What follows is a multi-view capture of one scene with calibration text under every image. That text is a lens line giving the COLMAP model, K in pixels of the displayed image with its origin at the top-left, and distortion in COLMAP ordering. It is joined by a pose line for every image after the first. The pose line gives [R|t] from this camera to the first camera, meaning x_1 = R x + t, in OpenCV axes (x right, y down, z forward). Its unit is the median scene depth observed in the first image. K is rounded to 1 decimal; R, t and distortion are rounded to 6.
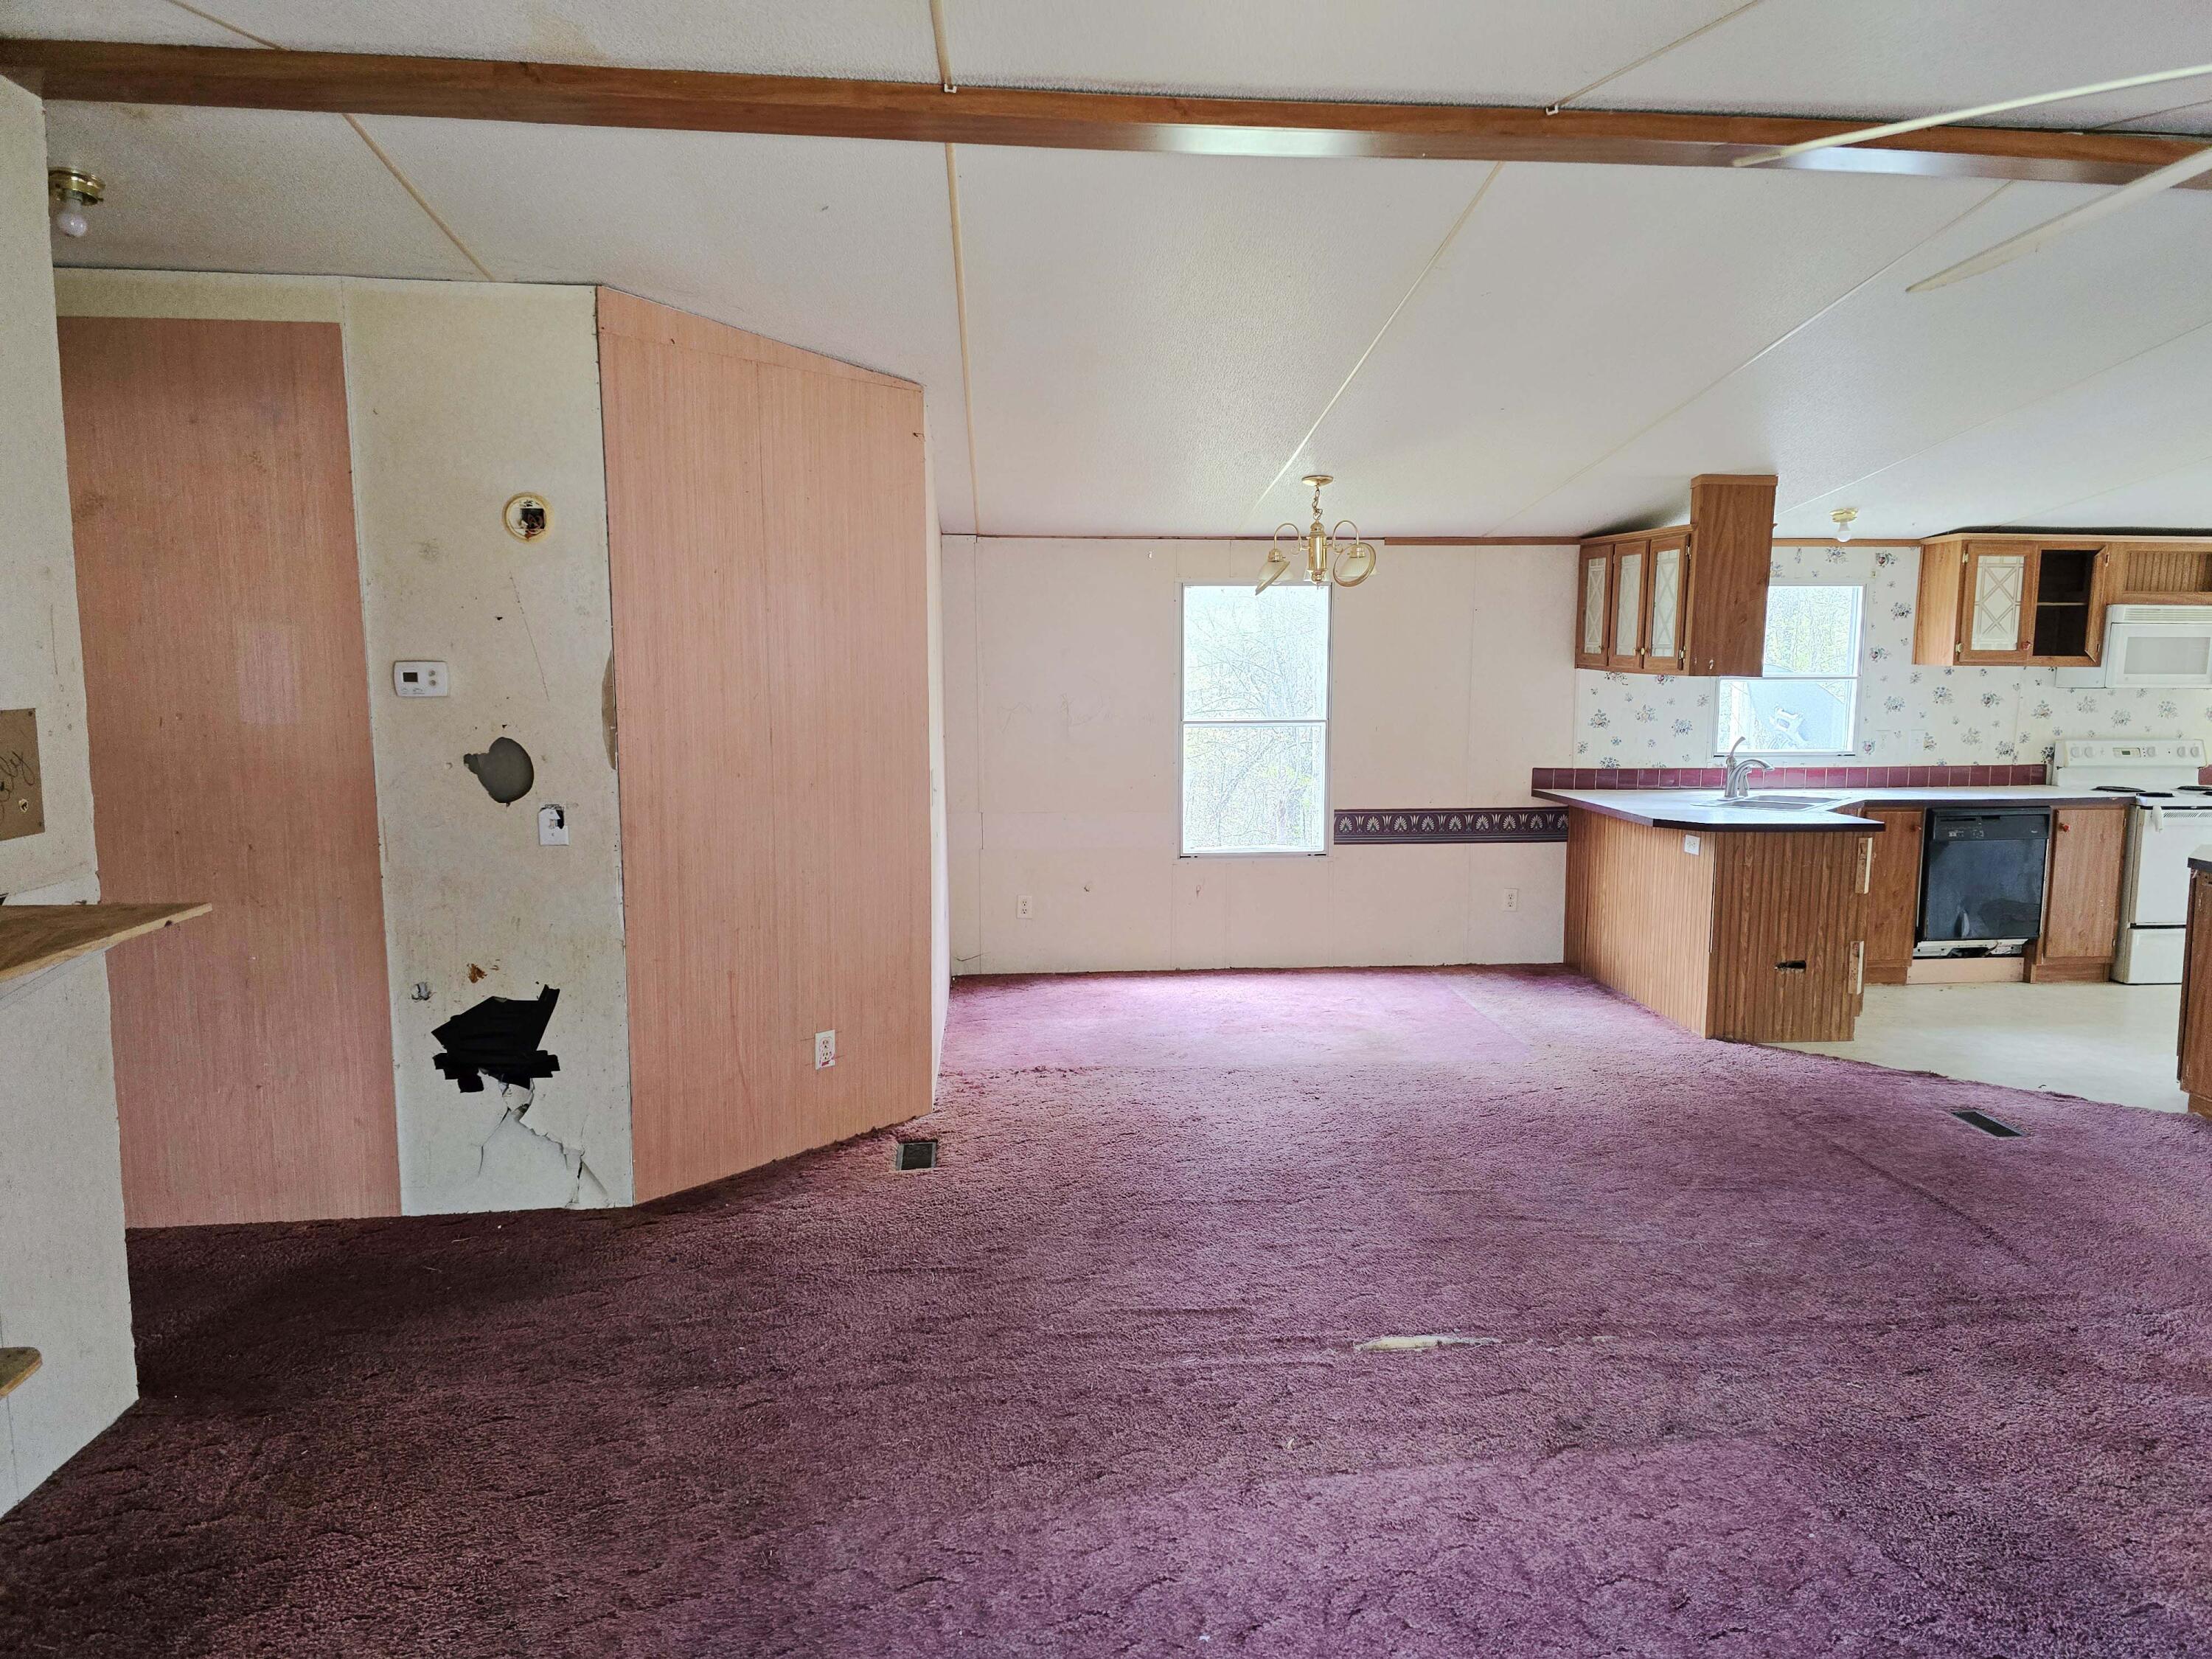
lens RADIAL K [[1467.8, 0, 1111.9], [0, 1467.8, 830.1], [0, 0, 1]] dist [0.048013, -0.038902]
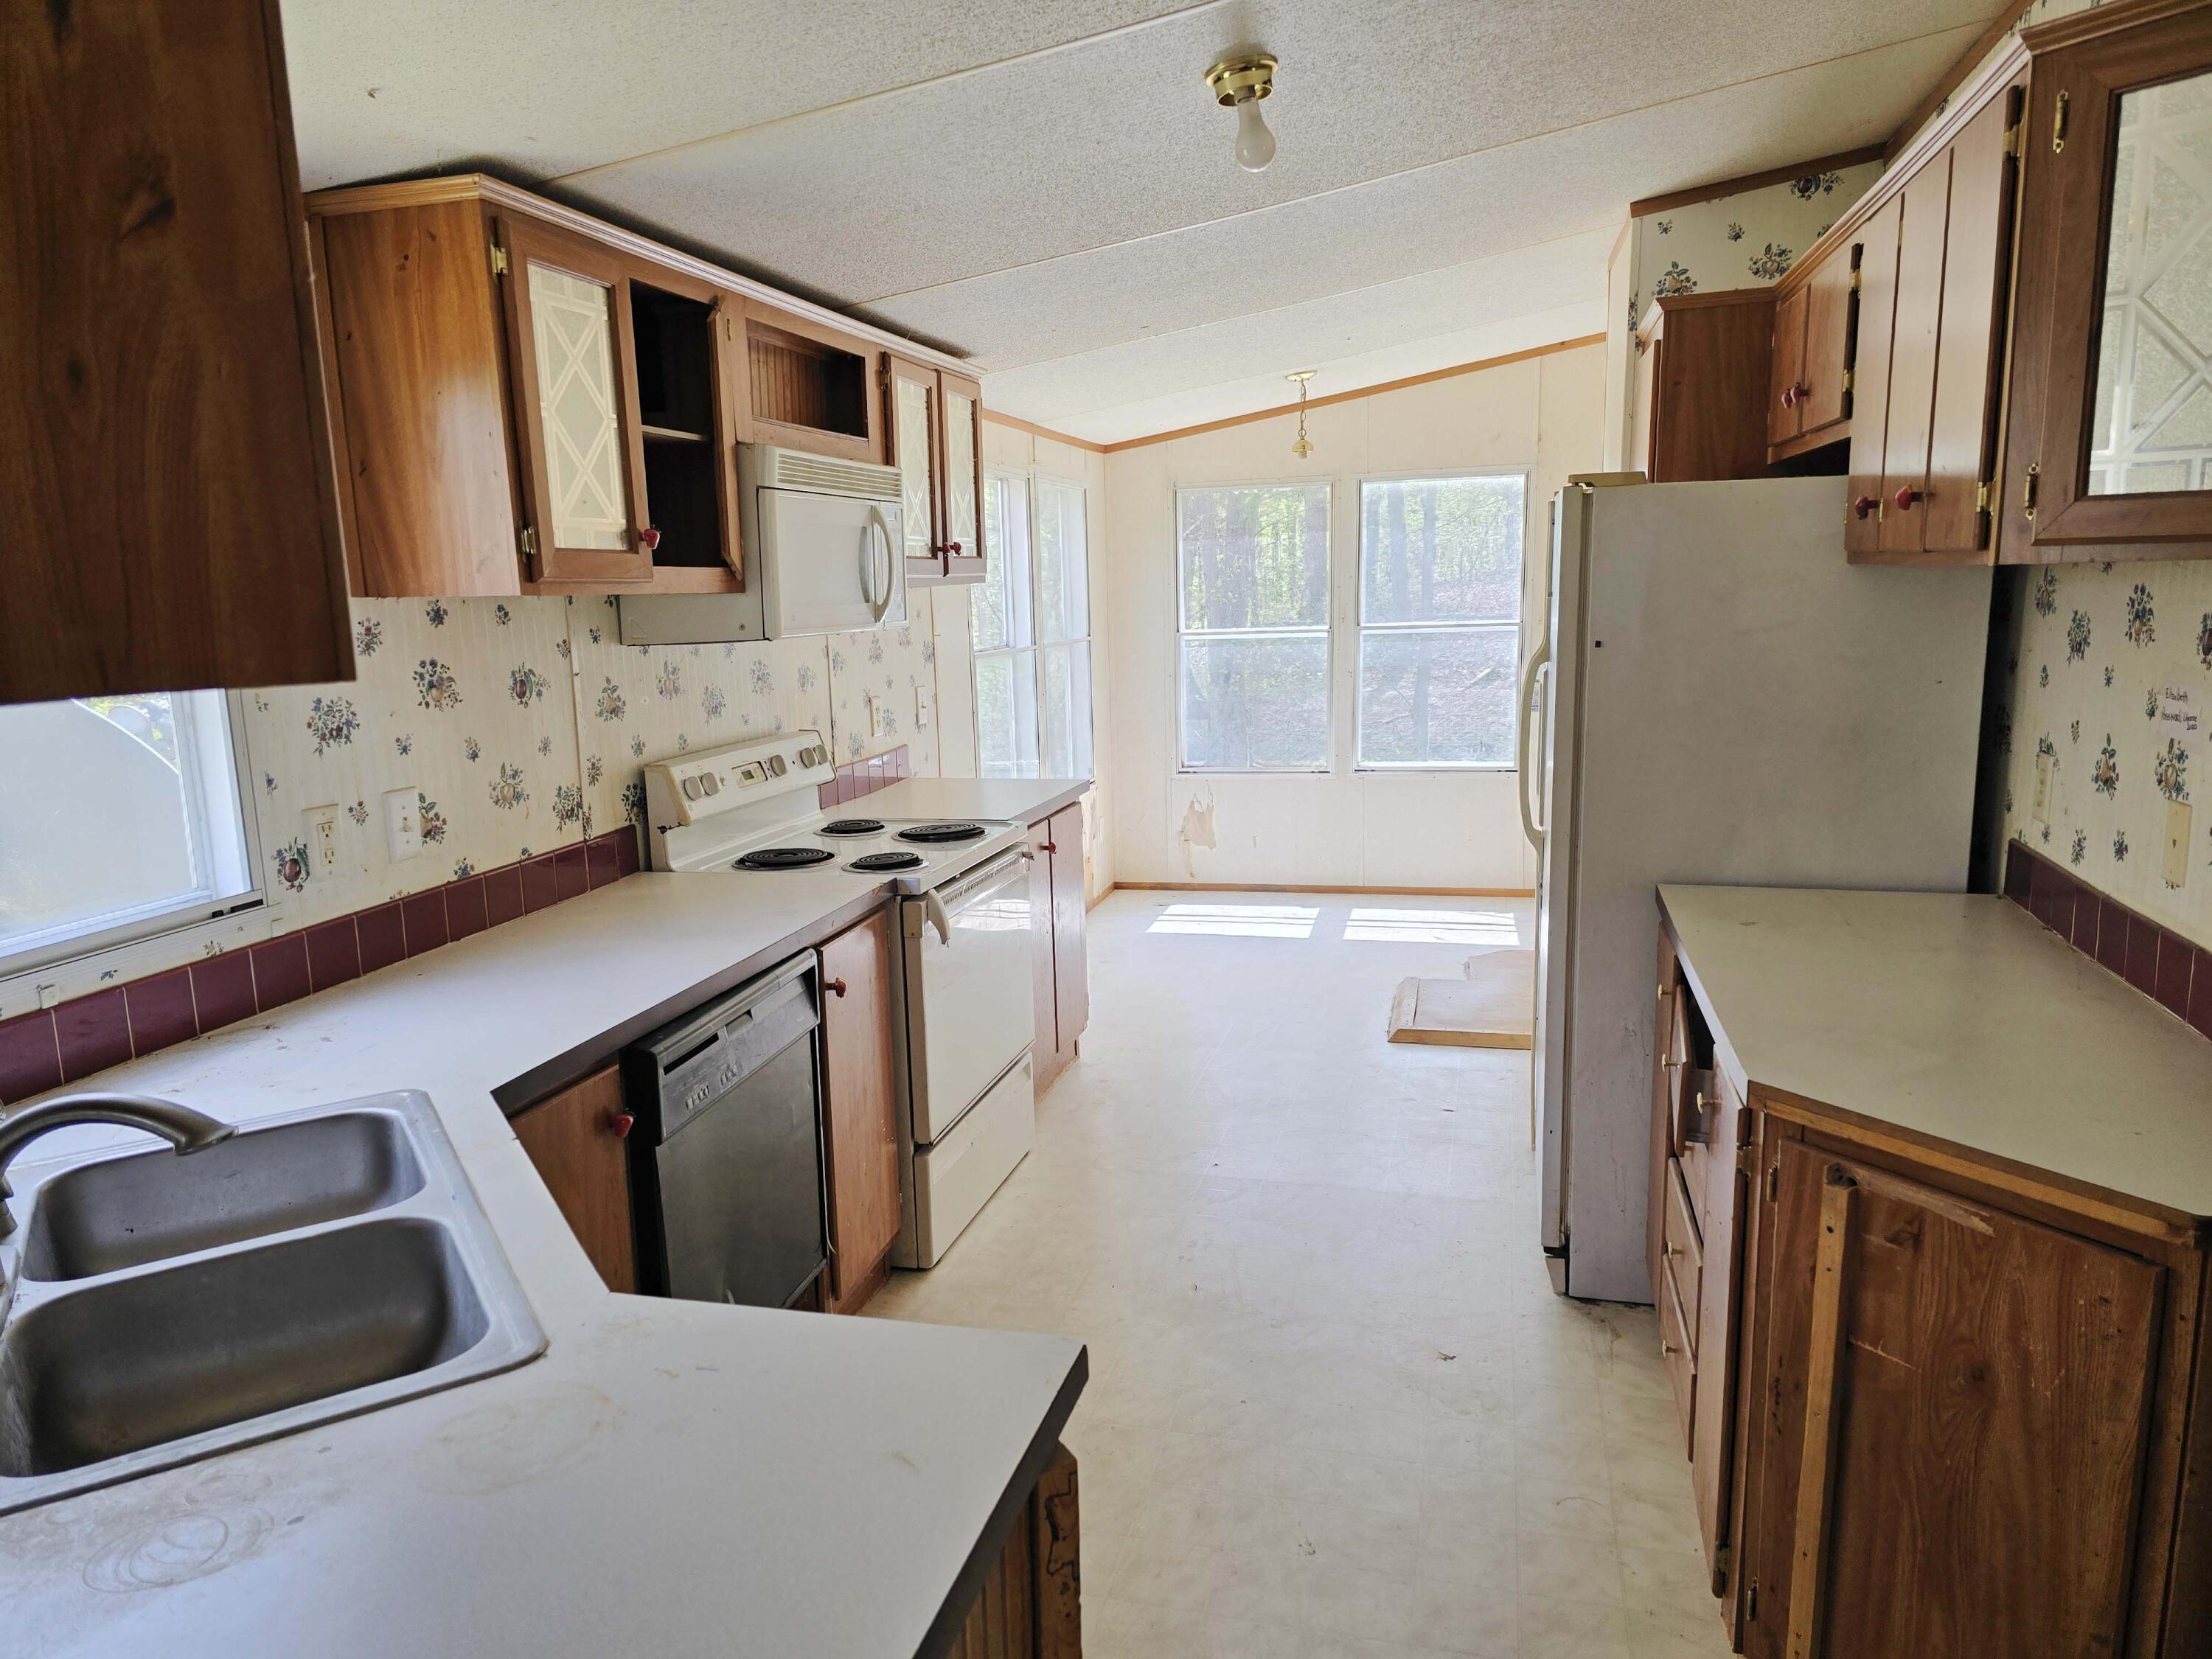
lens RADIAL K [[1467.8, 0, 1112.4], [0, 1467.8, 833.4], [0, 0, 1]] dist [0.048013, -0.038902]
pose [[0.333876, -0.172190, 0.926756, 0.290580], [0.147959, 0.980560, 0.128883, -0.080654], [-0.930932, 0.094091, 0.352862, 0.756472]]
